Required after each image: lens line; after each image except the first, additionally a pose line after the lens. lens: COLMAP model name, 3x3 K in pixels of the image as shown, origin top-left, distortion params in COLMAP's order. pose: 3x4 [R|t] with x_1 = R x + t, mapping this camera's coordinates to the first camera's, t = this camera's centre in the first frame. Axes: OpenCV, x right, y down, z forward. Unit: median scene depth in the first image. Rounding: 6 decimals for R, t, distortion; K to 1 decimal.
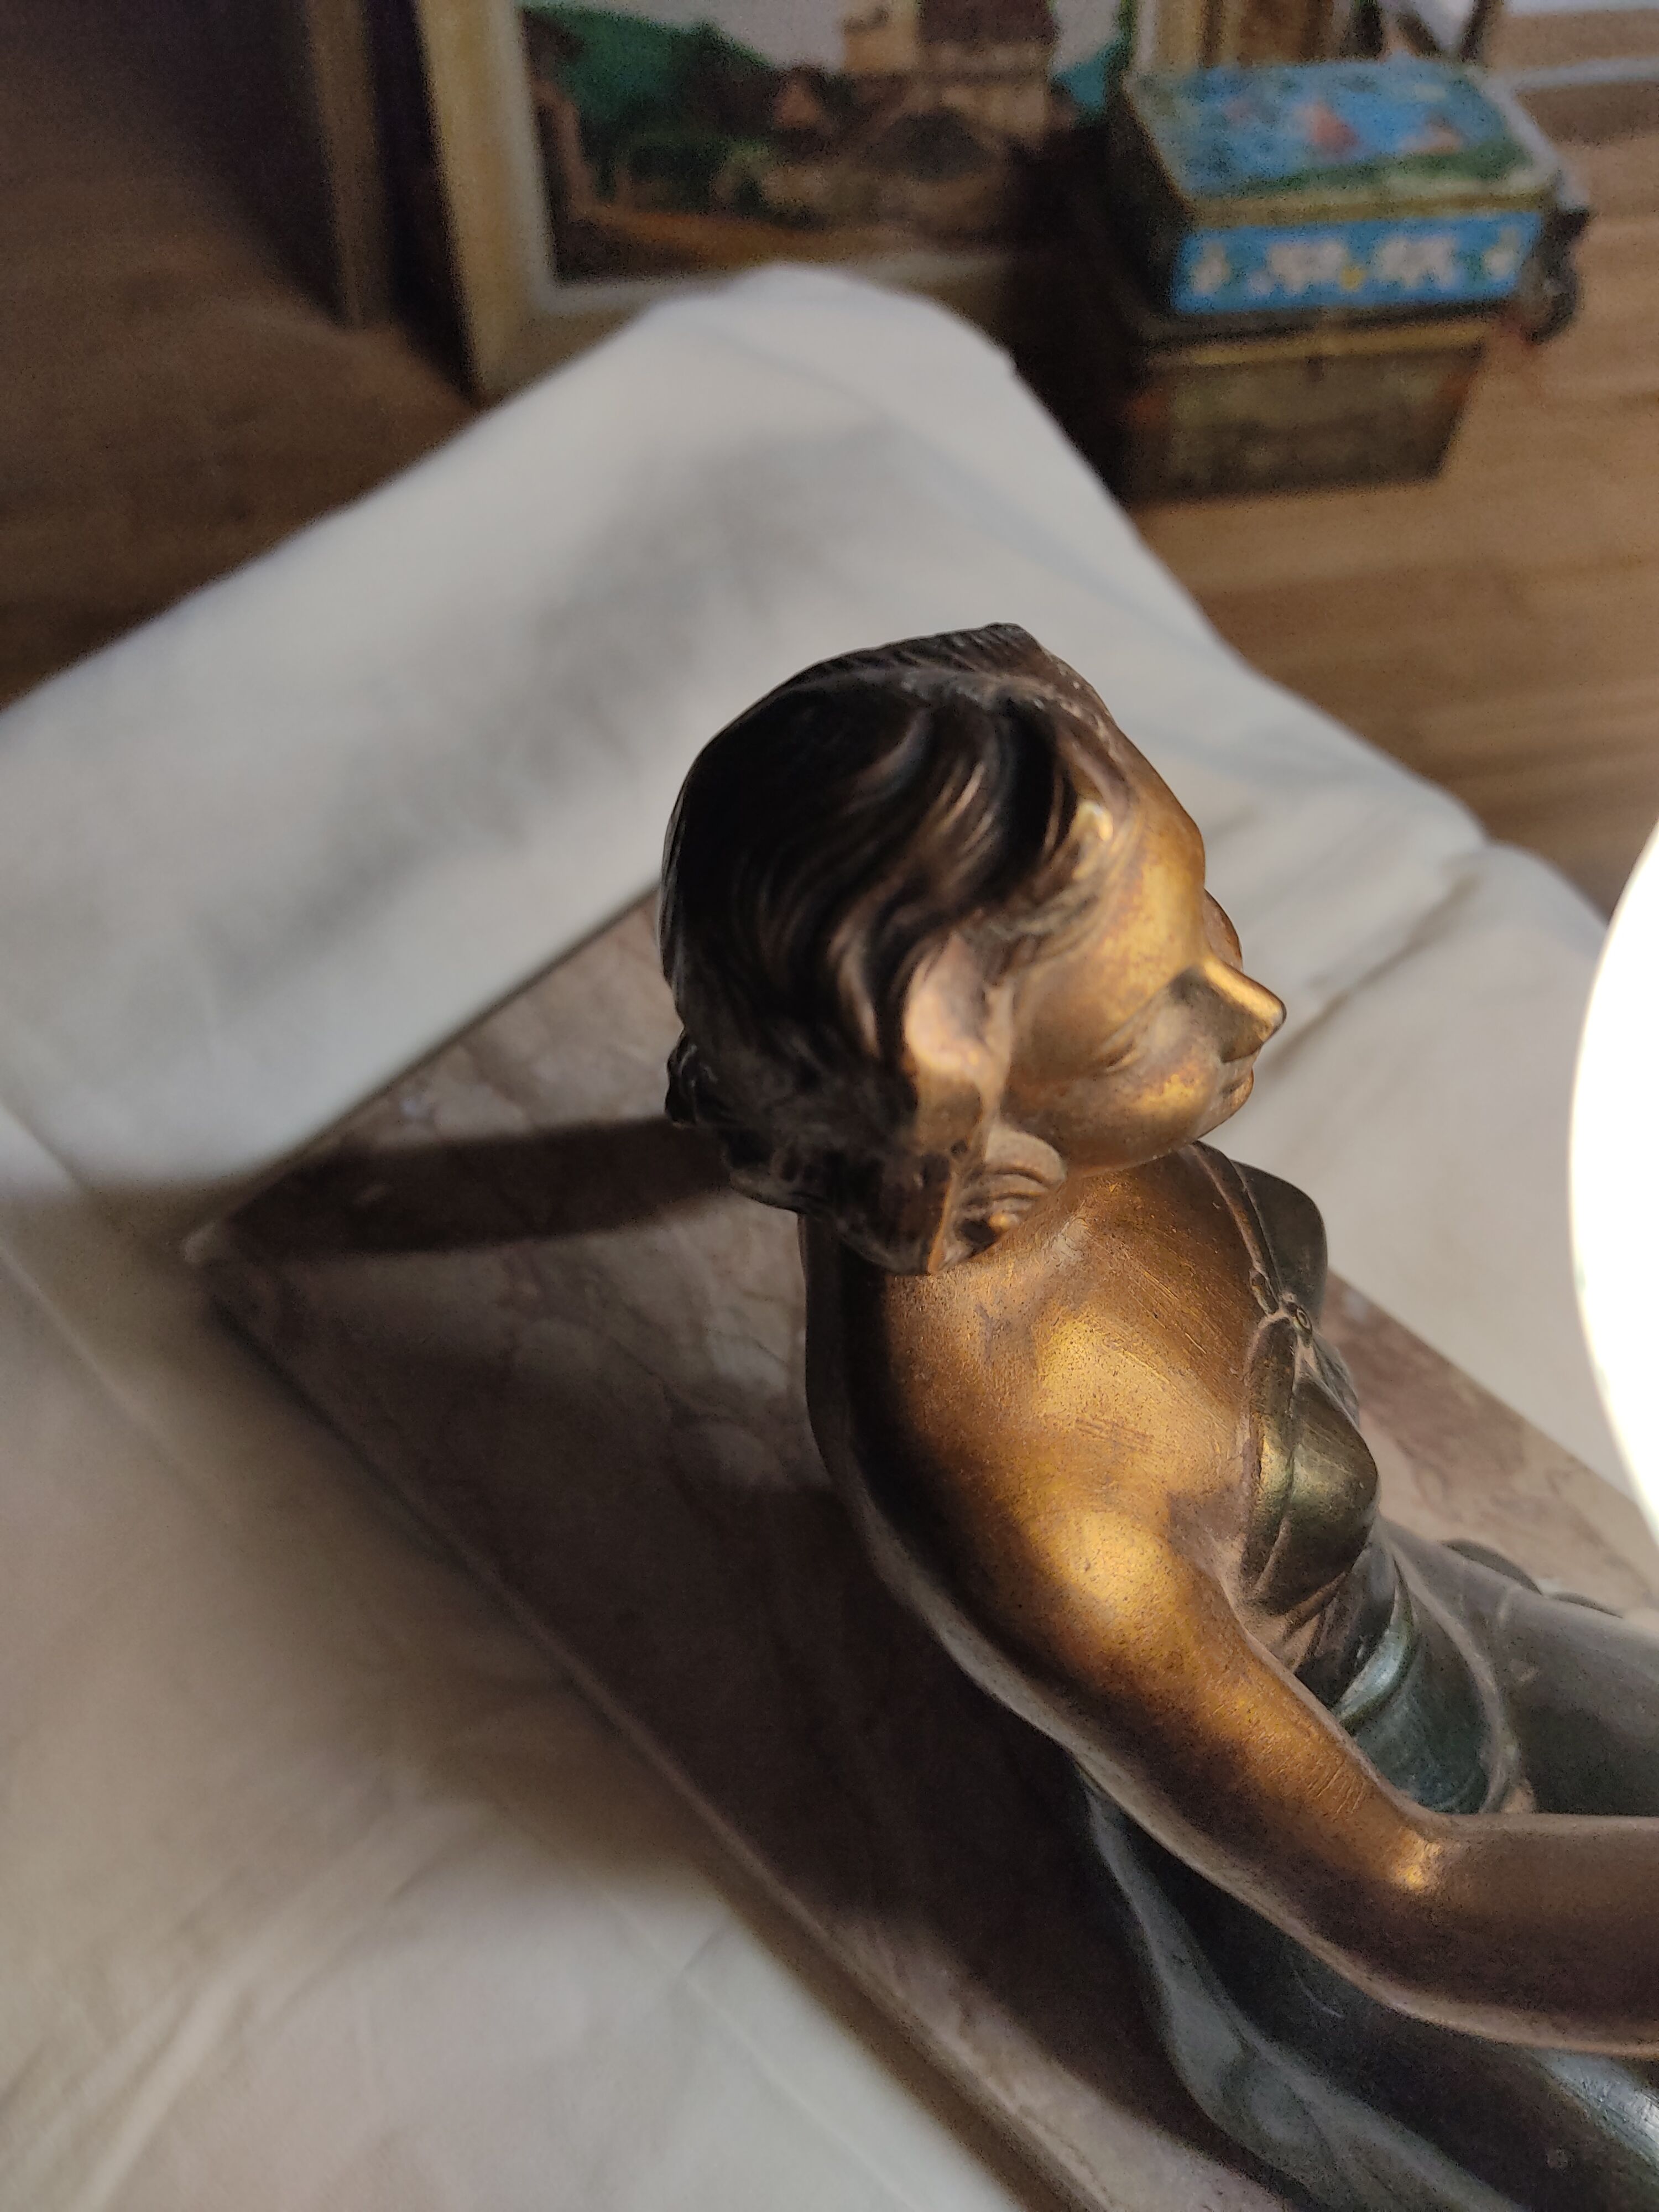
lens RADIAL K [[1724.6, 0, 818.0], [0, 1724.6, 1112.1], [0, 0, 1]] dist [0.063434, -0.172212]
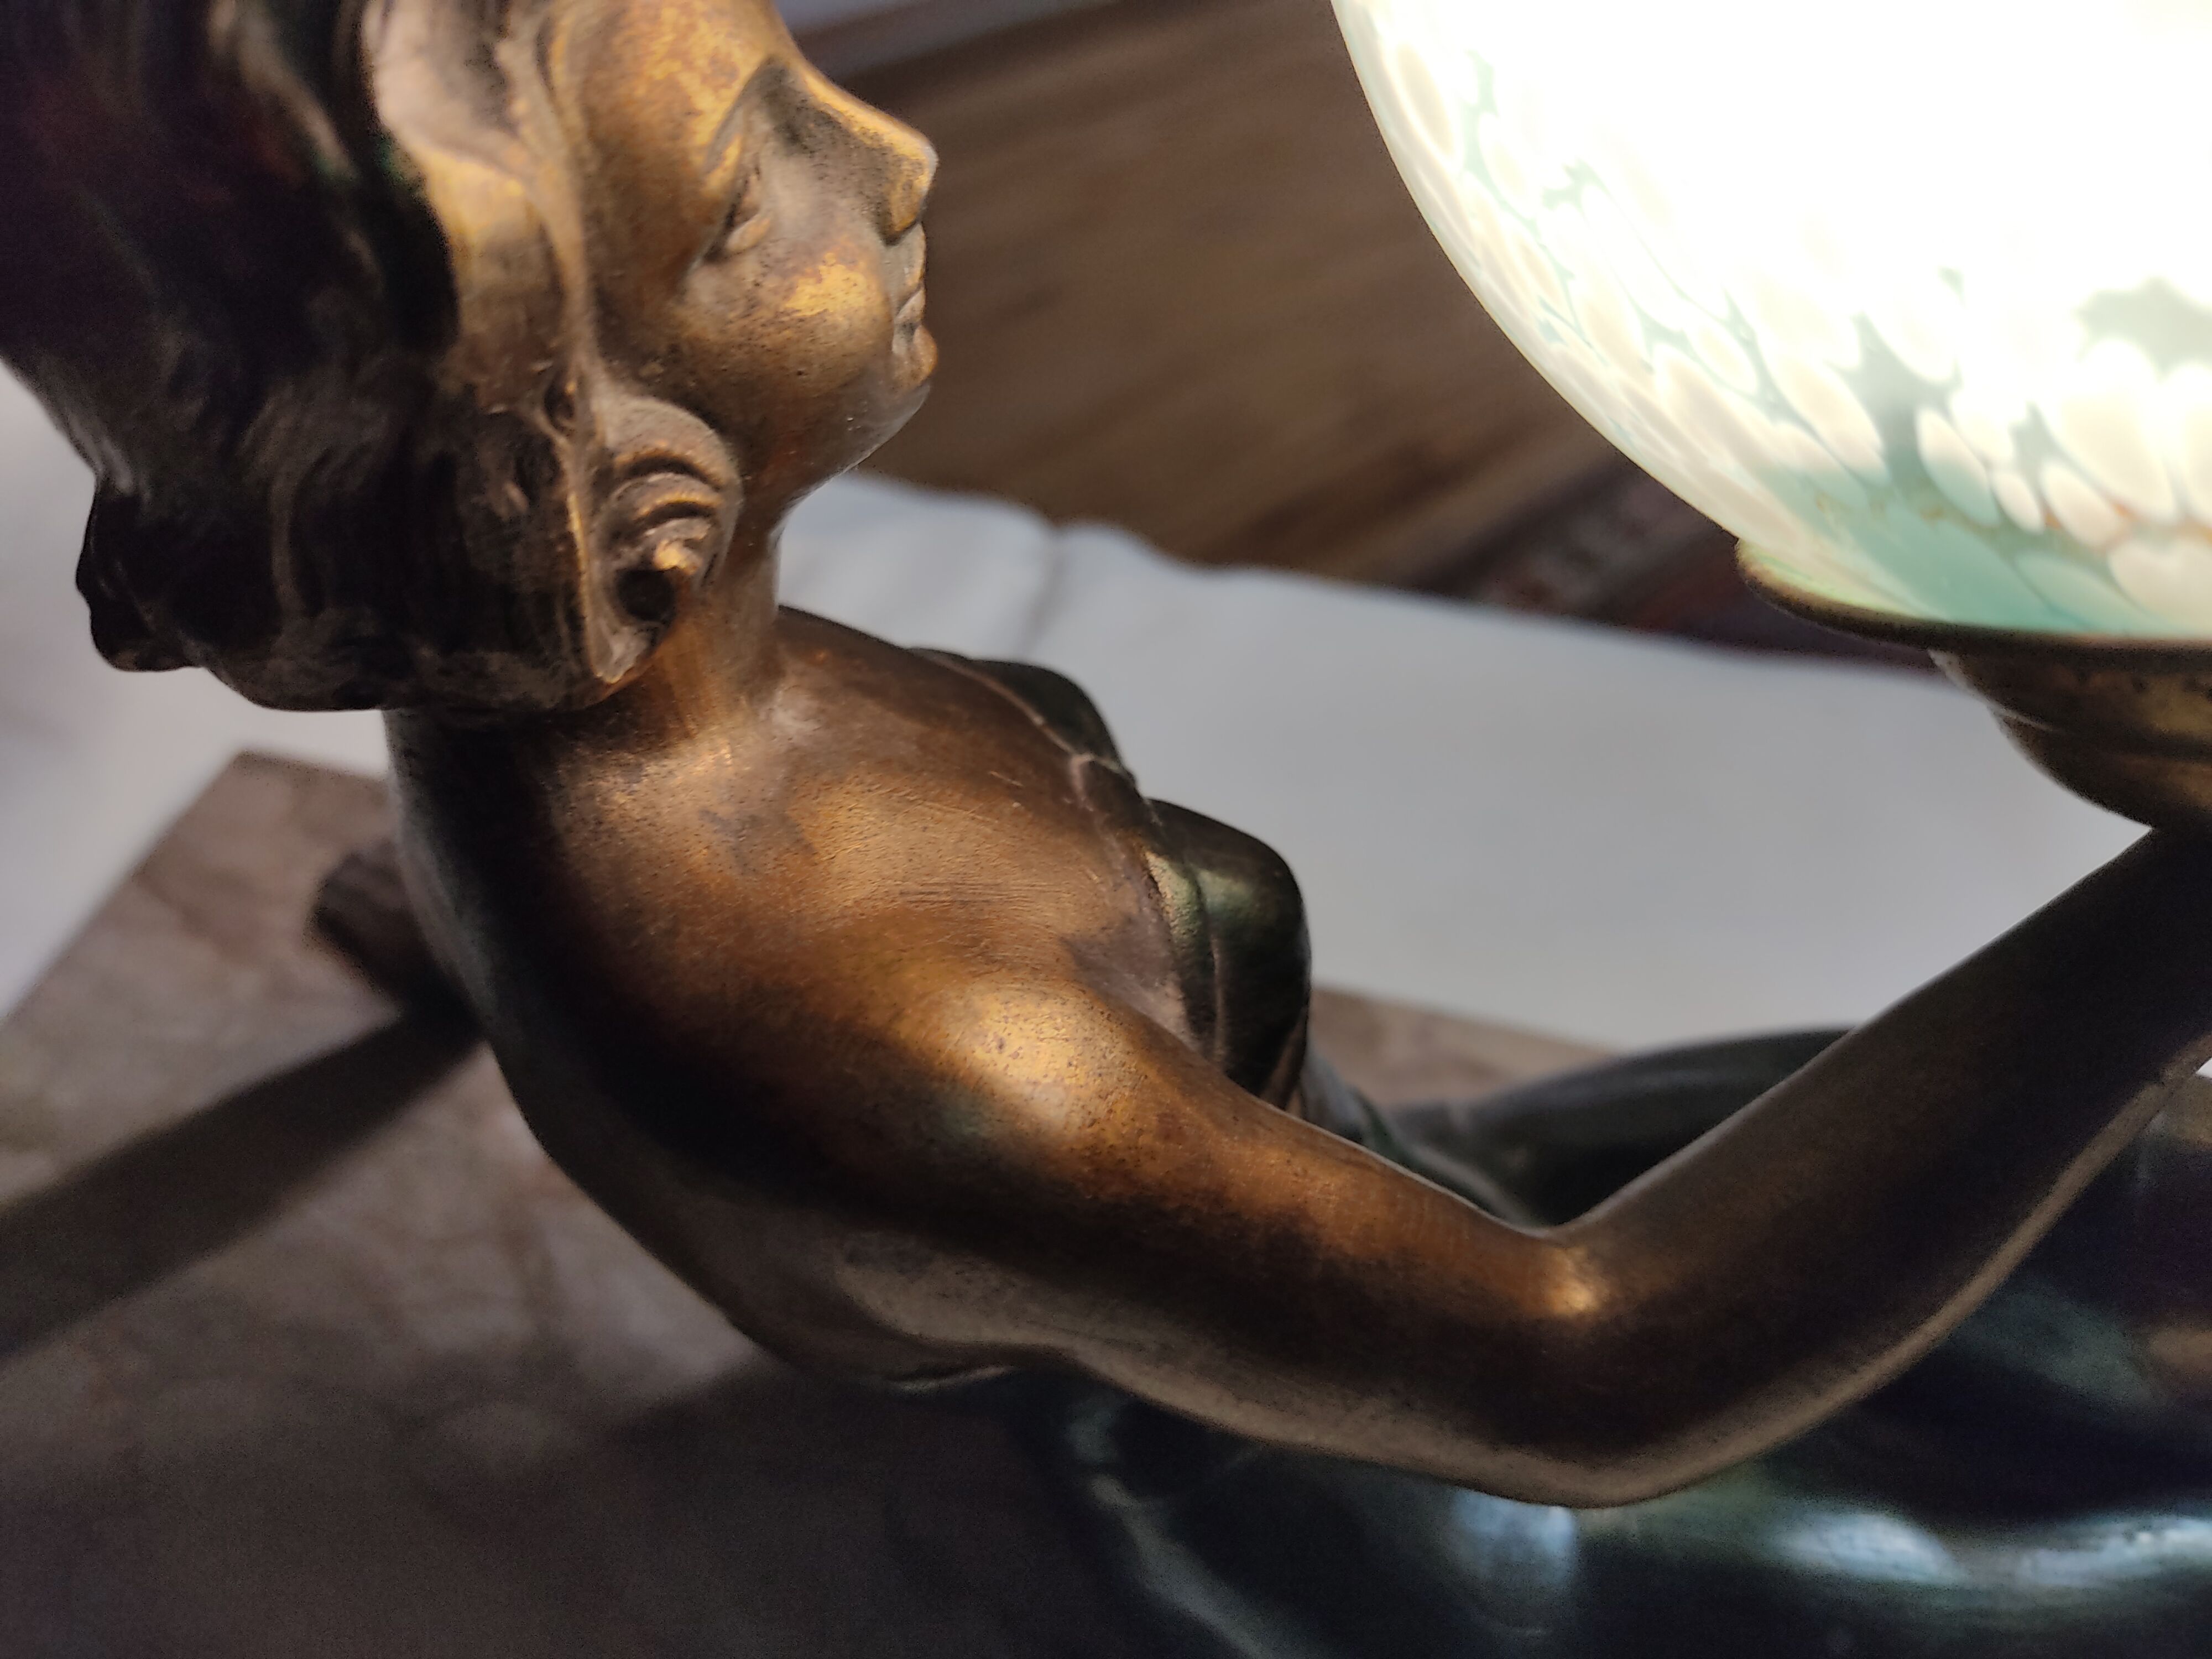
lens RADIAL K [[1801.7, 0, 1106.0], [0, 1801.7, 829.5], [0, 0, 1]] dist [-0.000663, -0.128961]
pose [[0.862451, -0.343092, 0.372109, -0.036656], [0.406567, 0.907500, -0.105582, 0.271544], [-0.301465, 0.242346, 0.922164, 0.326676]]
